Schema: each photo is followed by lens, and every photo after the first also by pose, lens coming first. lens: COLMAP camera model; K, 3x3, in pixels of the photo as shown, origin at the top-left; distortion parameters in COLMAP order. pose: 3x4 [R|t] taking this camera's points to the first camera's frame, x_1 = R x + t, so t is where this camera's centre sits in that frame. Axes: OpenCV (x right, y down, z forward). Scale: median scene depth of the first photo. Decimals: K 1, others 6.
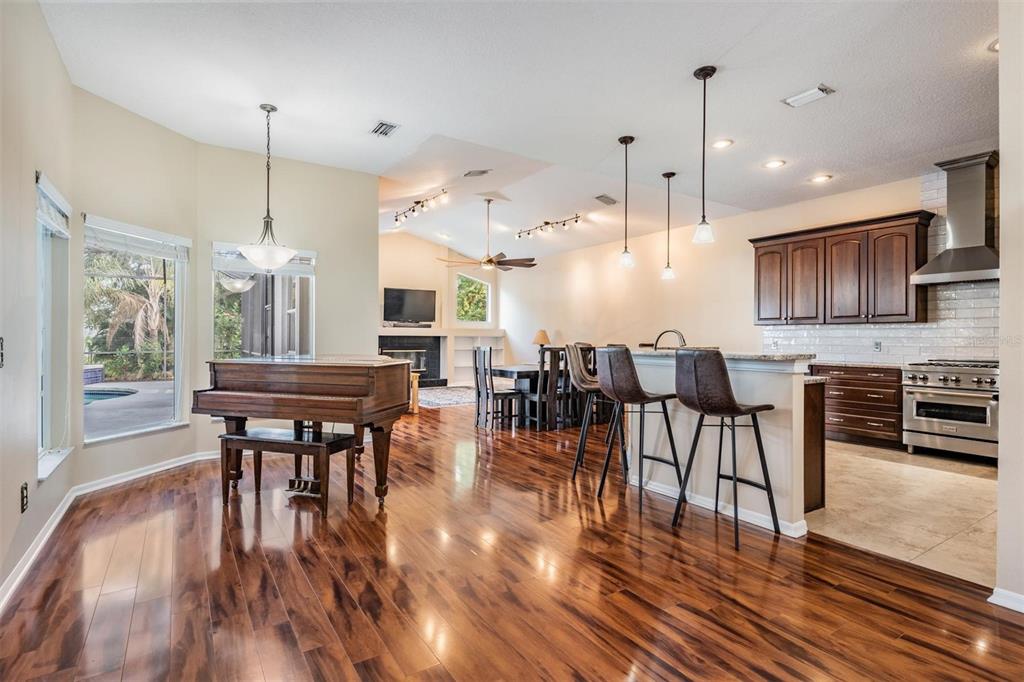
lens RADIAL K [[501.5, 0, 512.0], [0, 501.5, 341.0], [0, 0, 1]] dist [-0.001347, -0.000169]
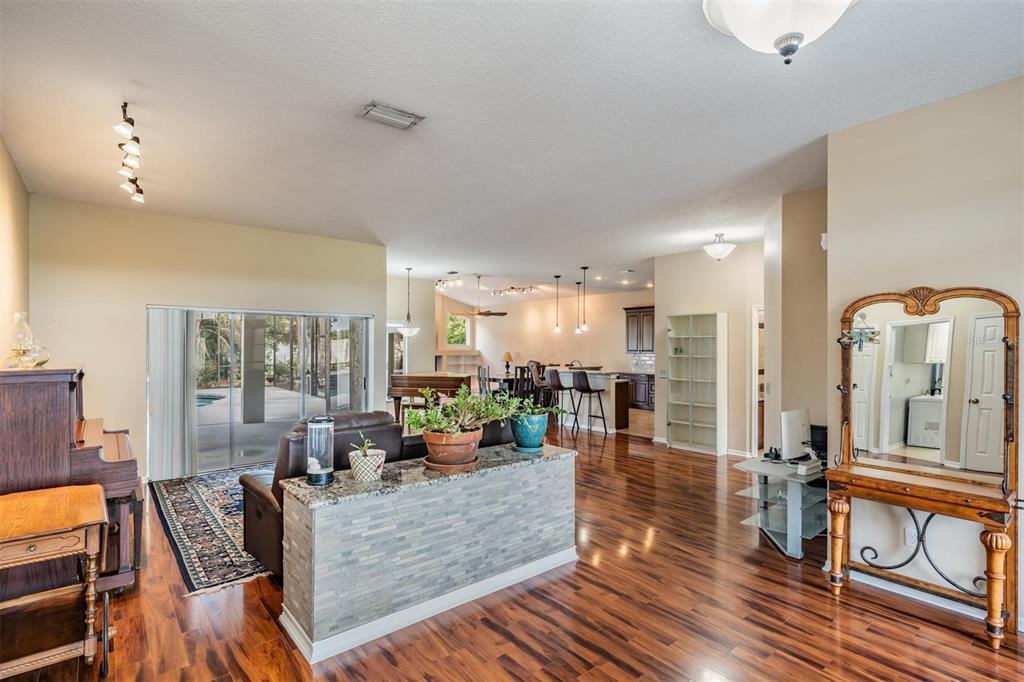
lens RADIAL K [[497.0, 0, 512.0], [0, 497.0, 341.0], [0, 0, 1]] dist [0.000305, 0.000014]
pose [[0.993557, 0.002807, 0.113301, -0.175670], [-0.000880, 0.999854, -0.017054, -0.053366], [-0.113332, 0.016844, 0.993414, -0.922598]]
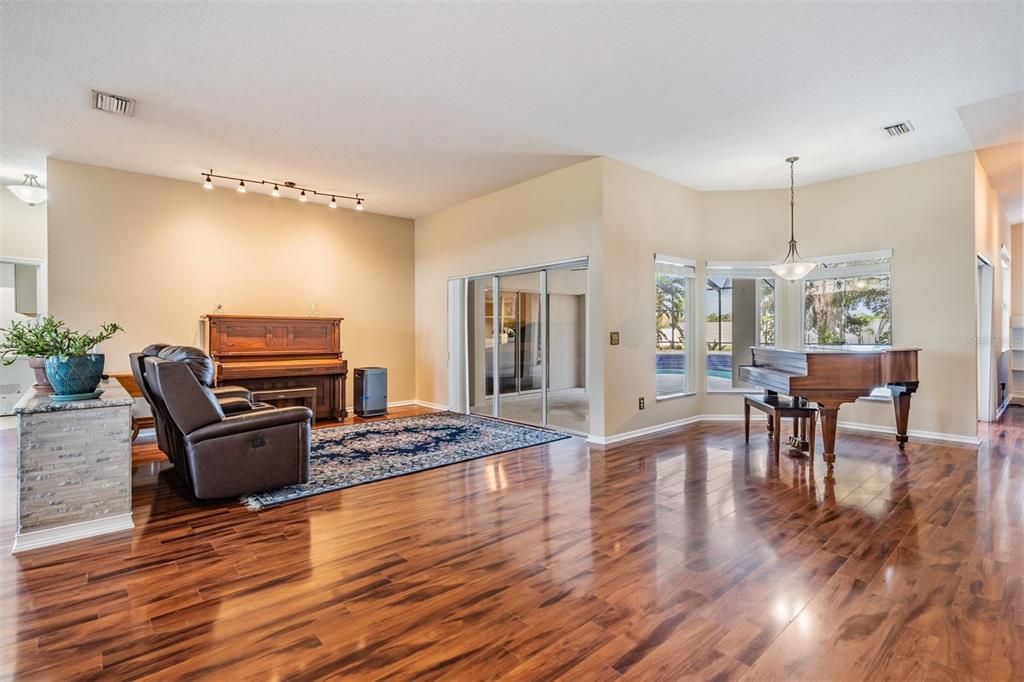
lens RADIAL K [[484.2, 0, 512.0], [0, 484.2, 341.0], [0, 0, 1]] dist [-0.000344, -0.000014]
pose [[0.142874, 0.011753, -0.989671, 0.456584], [0.002630, 0.999921, 0.012255, 0.001863], [0.989737, -0.004354, 0.142831, 0.047798]]
